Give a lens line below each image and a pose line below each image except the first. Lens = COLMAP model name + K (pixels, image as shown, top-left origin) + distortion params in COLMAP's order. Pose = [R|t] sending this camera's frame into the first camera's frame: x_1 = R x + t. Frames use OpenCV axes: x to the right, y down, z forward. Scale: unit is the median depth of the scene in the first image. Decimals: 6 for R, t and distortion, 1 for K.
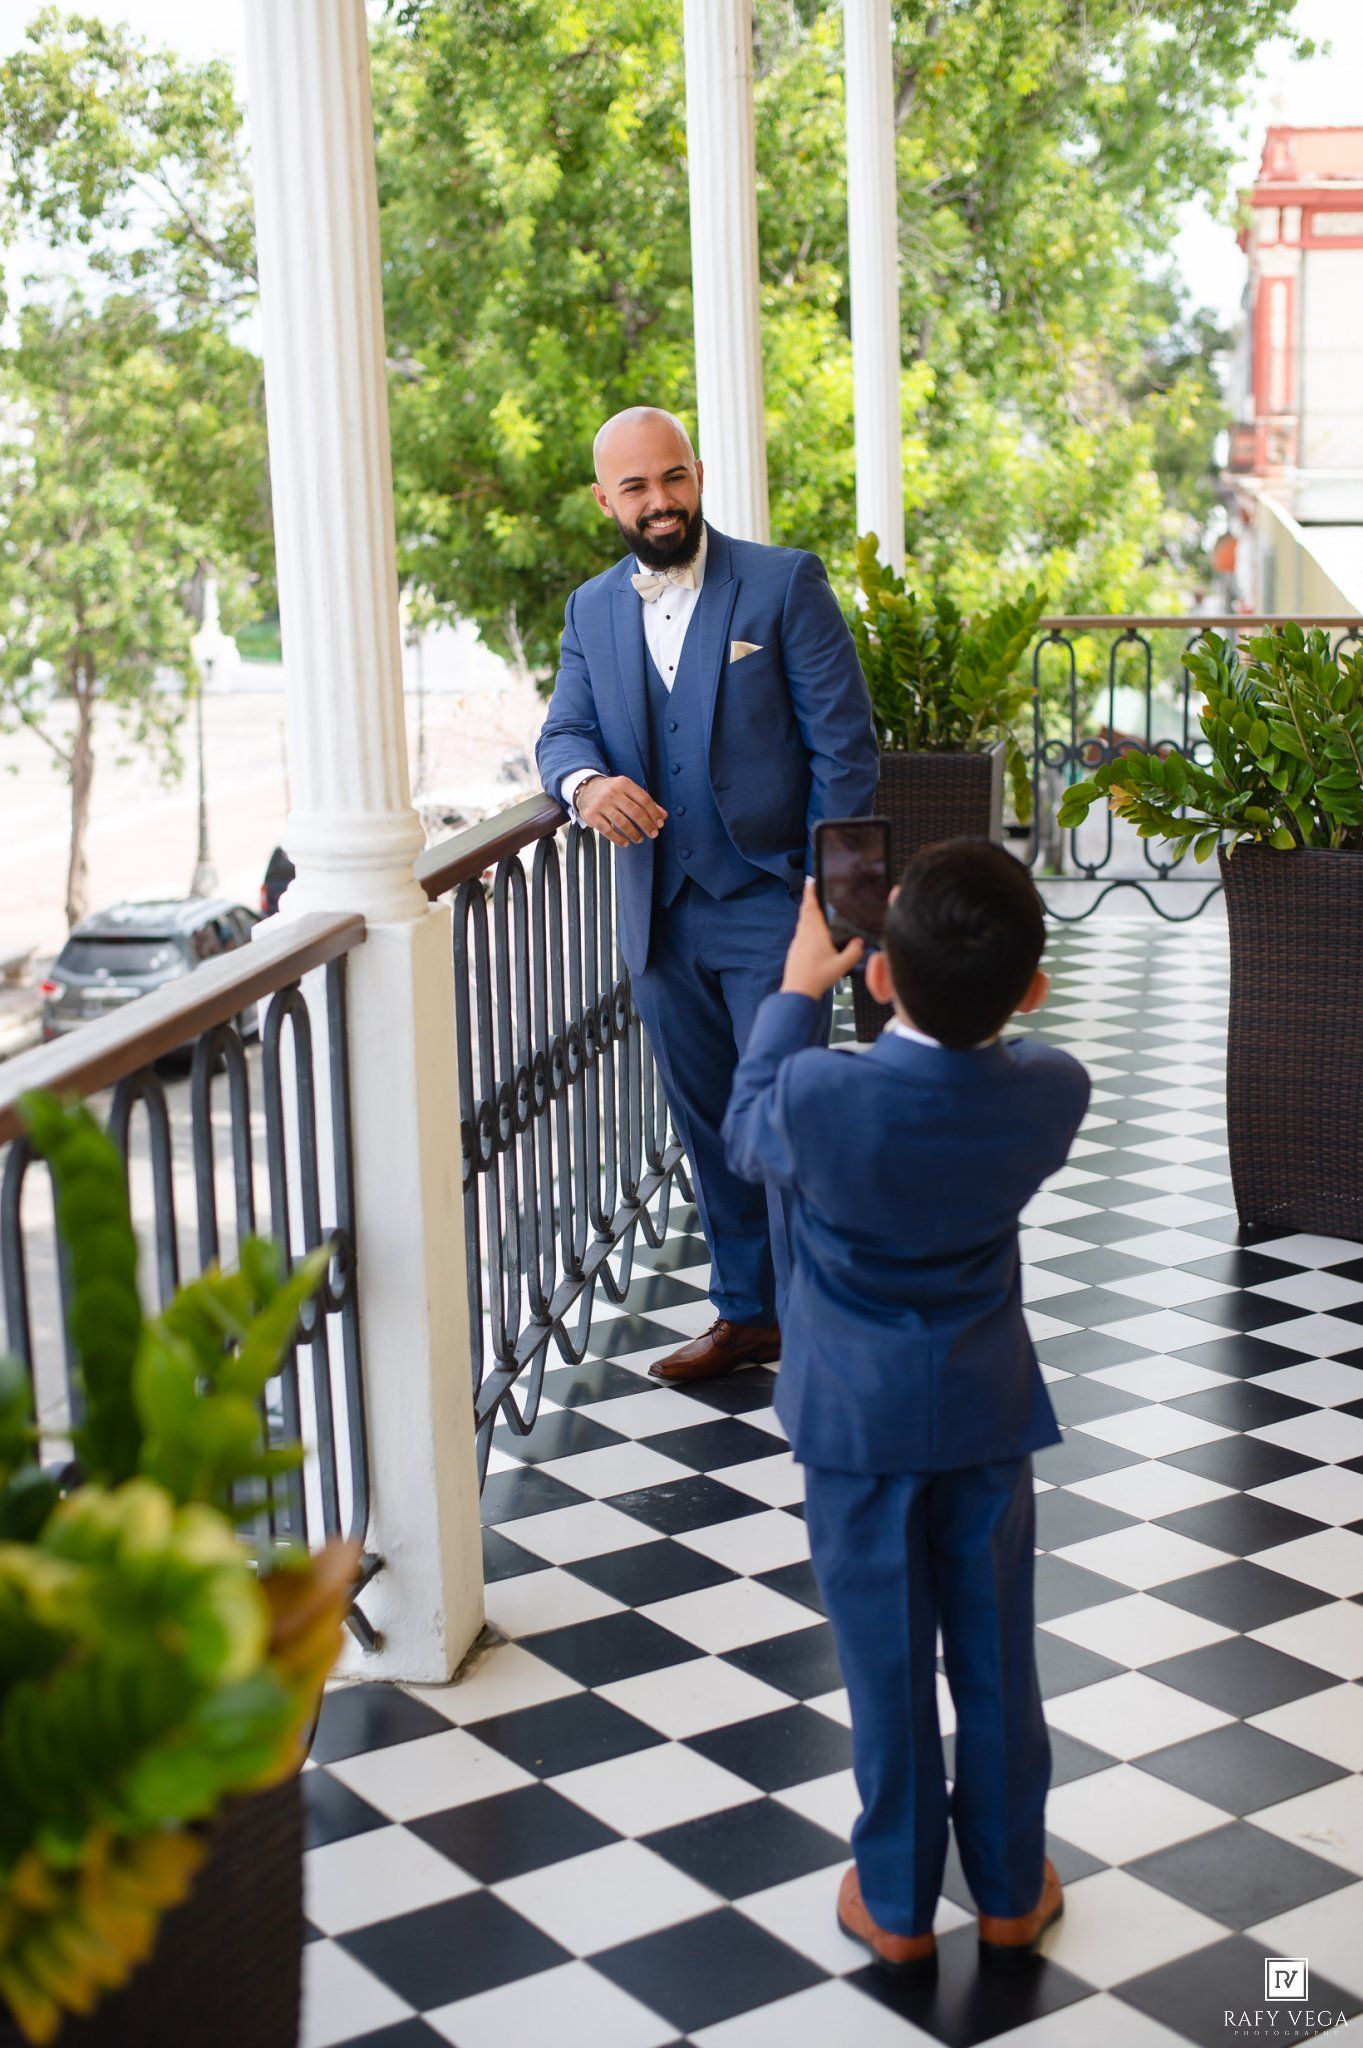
lens RADIAL K [[2846.6, 0, 749.2], [0, 2846.6, 1025.6], [0, 0, 1]] dist [-0.081743, 0.016547]
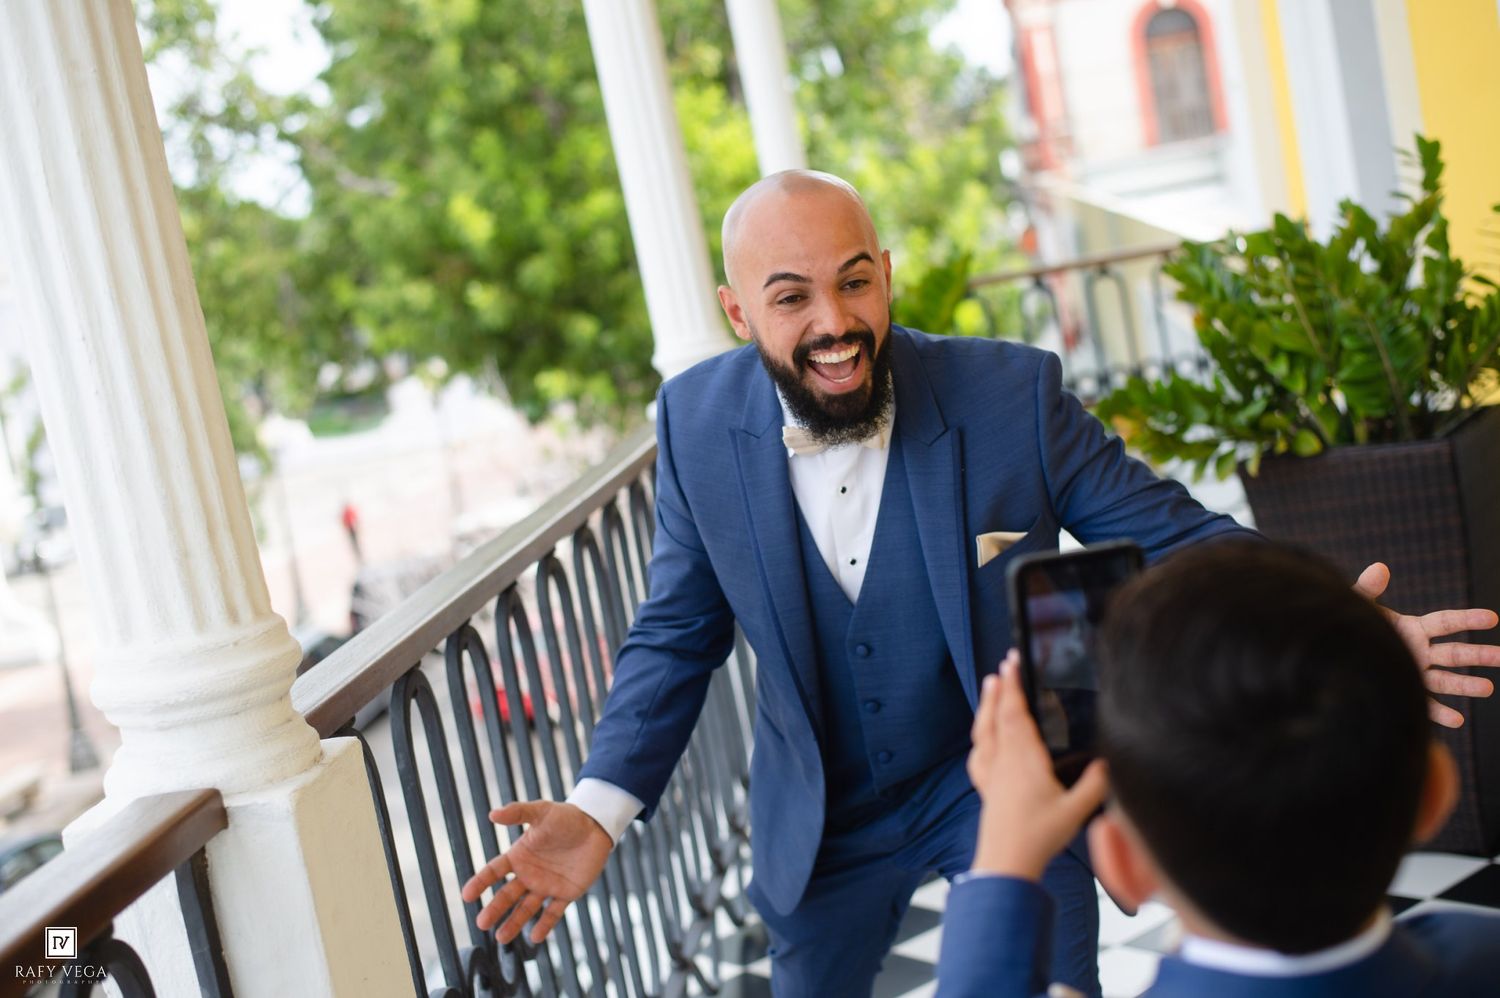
lens RADIAL K [[2076.5, 0, 751.2], [0, 2076.5, 482.1], [0, 0, 1]] dist [-0.095464, -0.026661]
pose [[0.985629, -0.167621, 0.020936, -0.002370], [0.168727, 0.982867, -0.074189, -0.011502], [-0.008142, 0.076656, 0.997024, 0.112478]]
